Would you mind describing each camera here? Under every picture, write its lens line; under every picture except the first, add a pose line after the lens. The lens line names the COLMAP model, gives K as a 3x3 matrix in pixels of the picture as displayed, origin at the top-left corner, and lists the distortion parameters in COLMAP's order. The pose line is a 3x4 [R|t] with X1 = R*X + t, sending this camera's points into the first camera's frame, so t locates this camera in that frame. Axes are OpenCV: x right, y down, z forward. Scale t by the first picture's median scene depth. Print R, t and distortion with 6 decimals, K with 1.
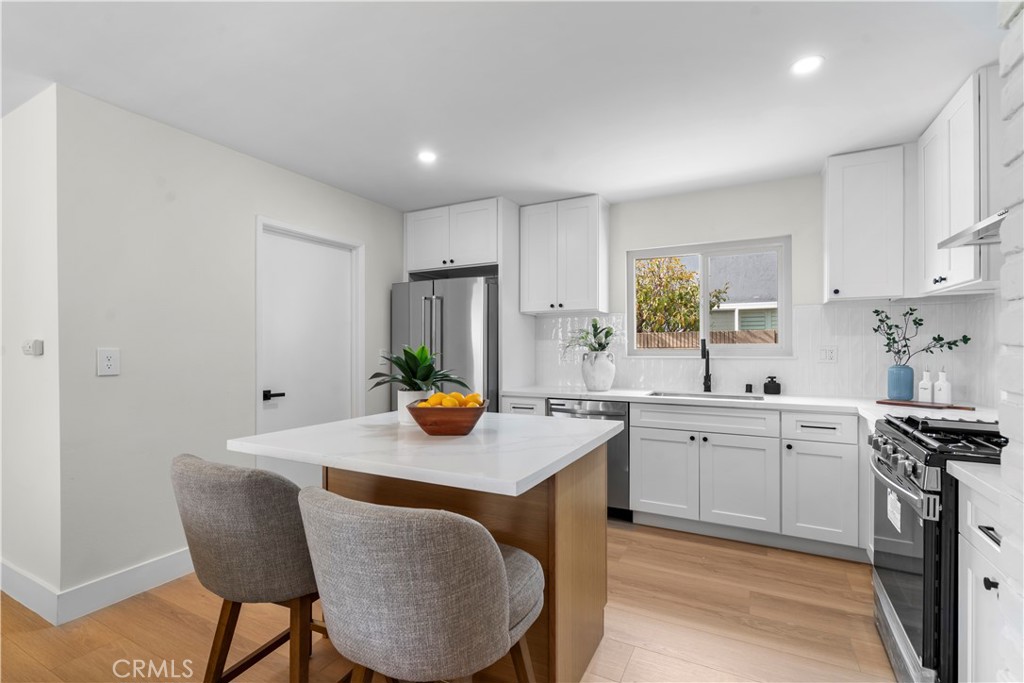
lens RADIAL K [[464.5, 0, 513.4], [0, 464.5, 346.2], [0, 0, 1]] dist [-0.001053, 0.000802]
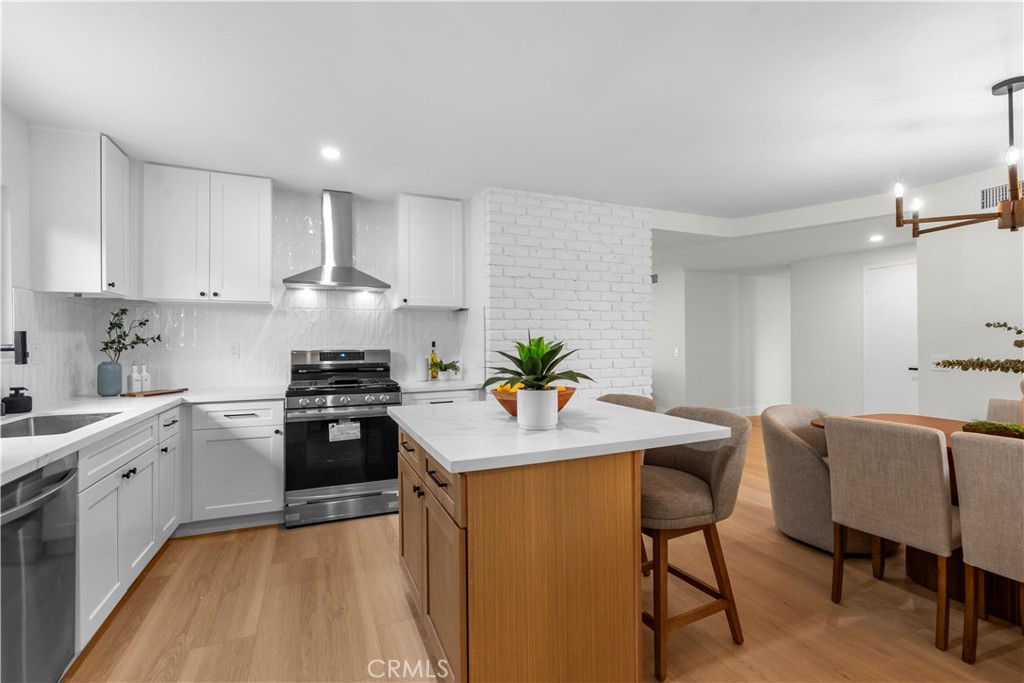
lens RADIAL K [[464.5, 0, 513.4], [0, 464.5, 346.2], [0, 0, 1]] dist [-0.001053, 0.000802]
pose [[-0.778808, 0.003953, 0.627250, -0.441877], [0.008147, 0.999960, 0.003813, 0.007384], [-0.627209, 0.008080, -0.778809, 1.050786]]
